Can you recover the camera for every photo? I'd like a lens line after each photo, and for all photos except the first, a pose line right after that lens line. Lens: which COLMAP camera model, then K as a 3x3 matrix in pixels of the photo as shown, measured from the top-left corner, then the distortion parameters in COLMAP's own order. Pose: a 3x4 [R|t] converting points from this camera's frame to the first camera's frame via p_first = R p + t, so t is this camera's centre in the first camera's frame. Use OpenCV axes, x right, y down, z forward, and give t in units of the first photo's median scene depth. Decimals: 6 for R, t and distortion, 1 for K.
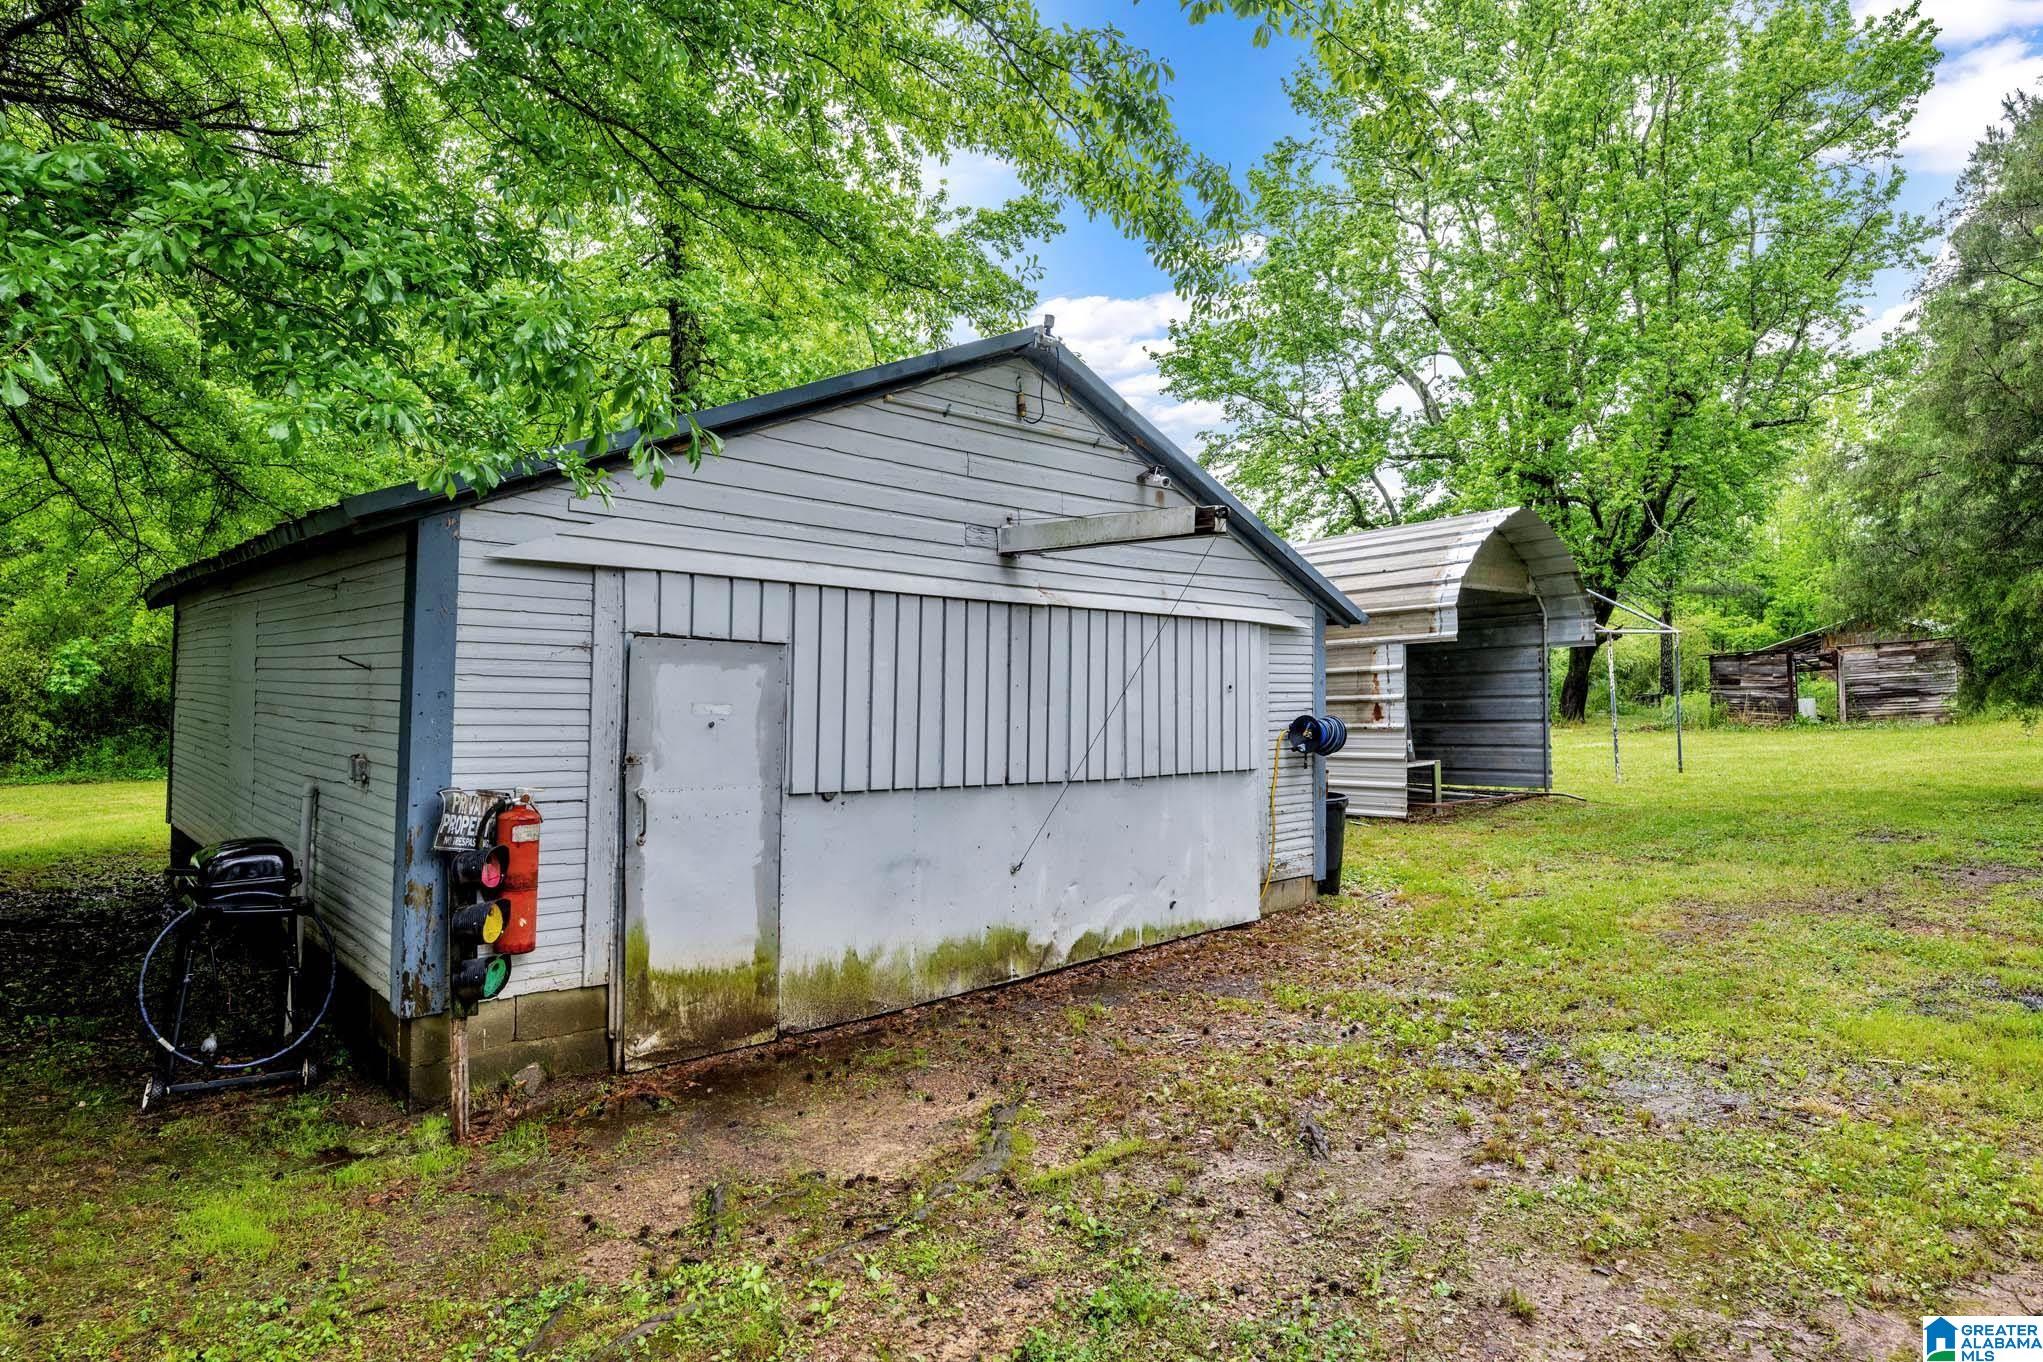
lens RADIAL K [[1188.7, 0, 1021.5], [0, 1188.7, 679.2], [0, 0, 1]] dist [-0.004058, -0.000107]
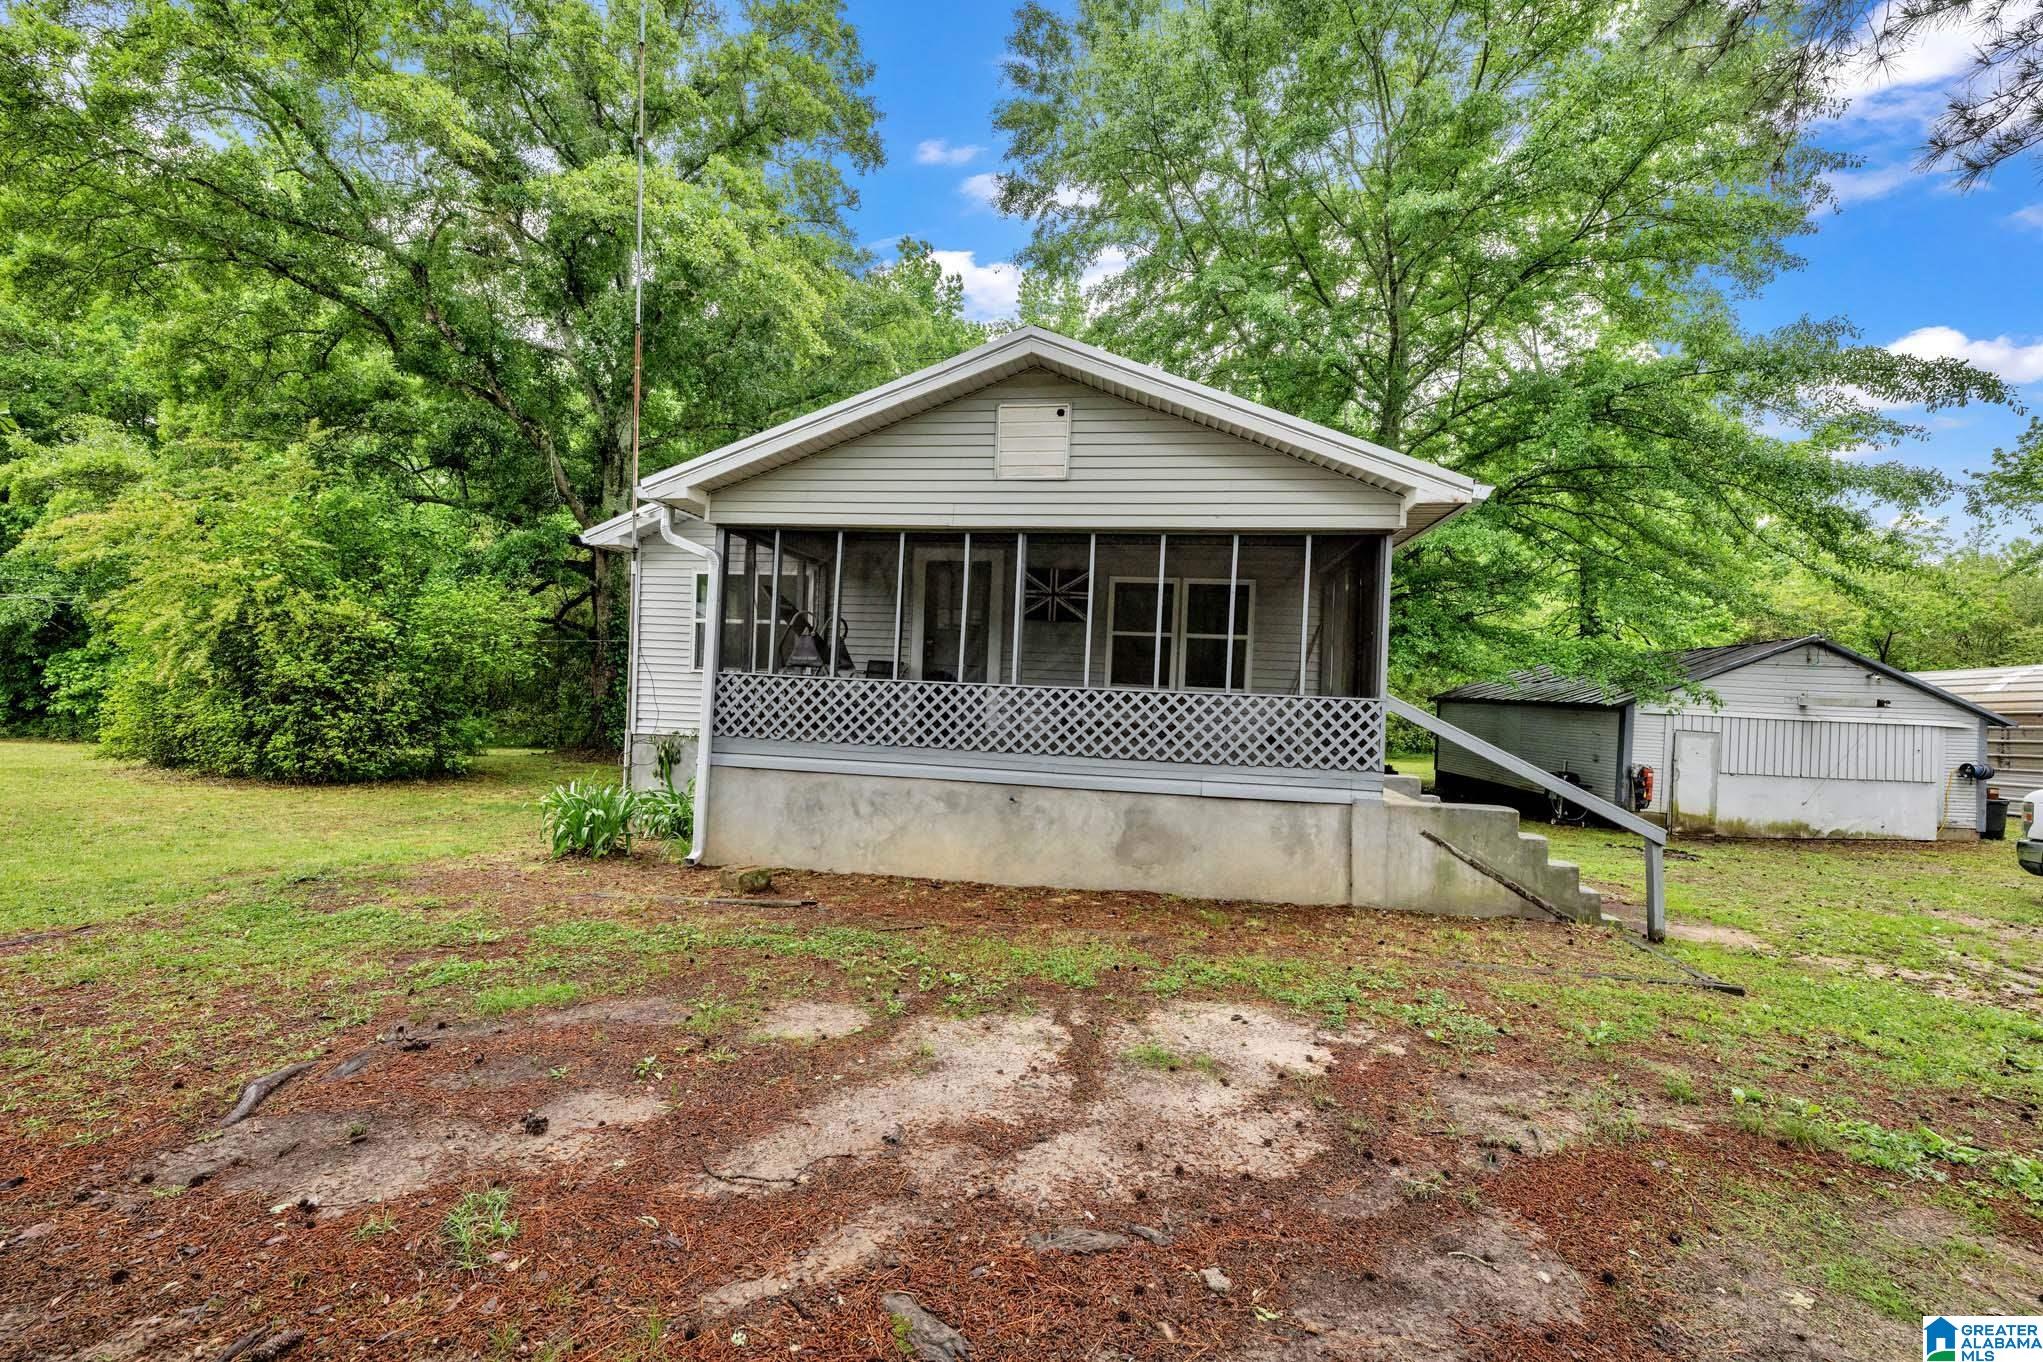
lens RADIAL K [[812.2, 0, 1014.0], [0, 812.2, 691.7], [0, 0, 1]] dist [0.002512, 0.000494]
pose [[0.705851, 0.012161, -0.708256, 0.044356], [-0.025012, 0.999657, -0.007763, -0.074692], [0.707919, 0.023194, 0.705913, -2.146711]]
